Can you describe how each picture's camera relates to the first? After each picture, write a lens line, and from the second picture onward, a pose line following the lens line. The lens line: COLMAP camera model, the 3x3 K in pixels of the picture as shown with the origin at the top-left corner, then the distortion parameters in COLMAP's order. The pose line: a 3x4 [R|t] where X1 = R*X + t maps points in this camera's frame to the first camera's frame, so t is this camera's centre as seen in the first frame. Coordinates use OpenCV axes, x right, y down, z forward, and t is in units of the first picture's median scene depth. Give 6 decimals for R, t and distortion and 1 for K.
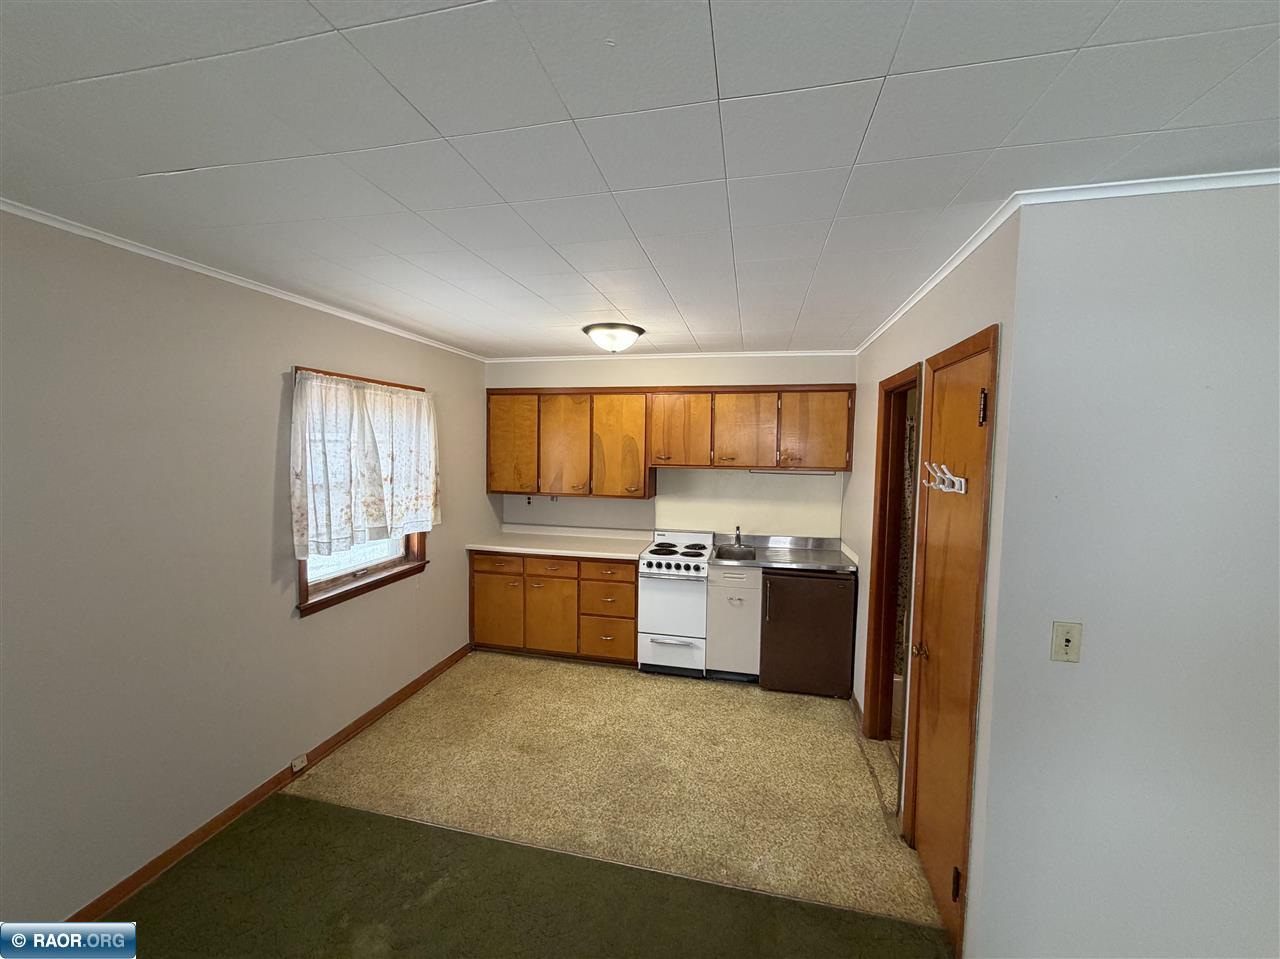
lens RADIAL K [[513.3, 0, 639.0], [0, 513.3, 471.3], [0, 0, 1]] dist [0.000185, -0.000040]
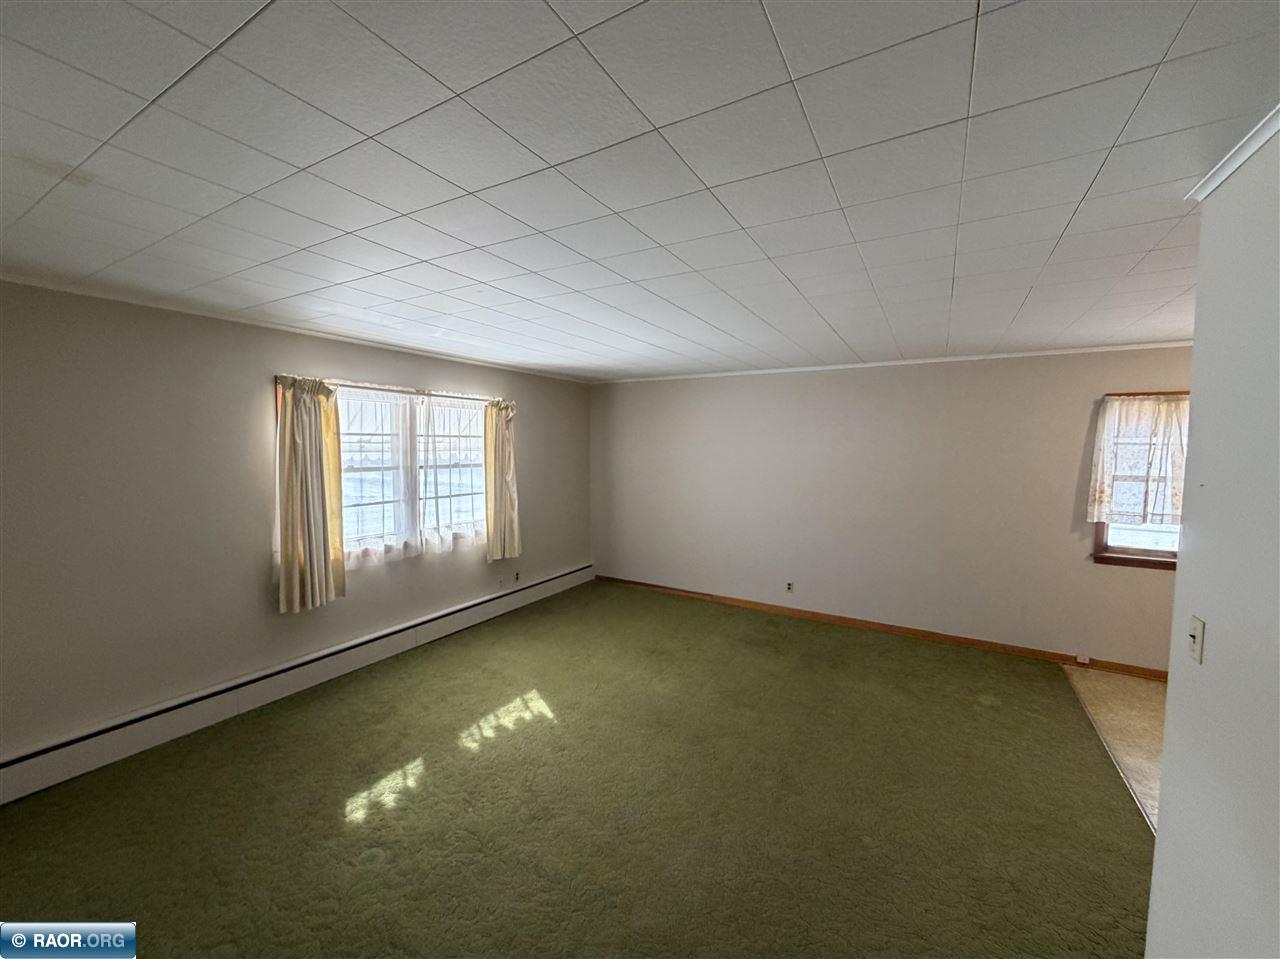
lens RADIAL K [[513.3, 0, 638.6], [0, 513.3, 481.7], [0, 0, 1]] dist [0.000185, -0.000040]
pose [[-0.295617, 0.055205, -0.953710, 1.146521], [-0.071618, 0.994239, 0.079751, 0.028562], [0.952618, 0.091879, -0.289961, 0.155528]]
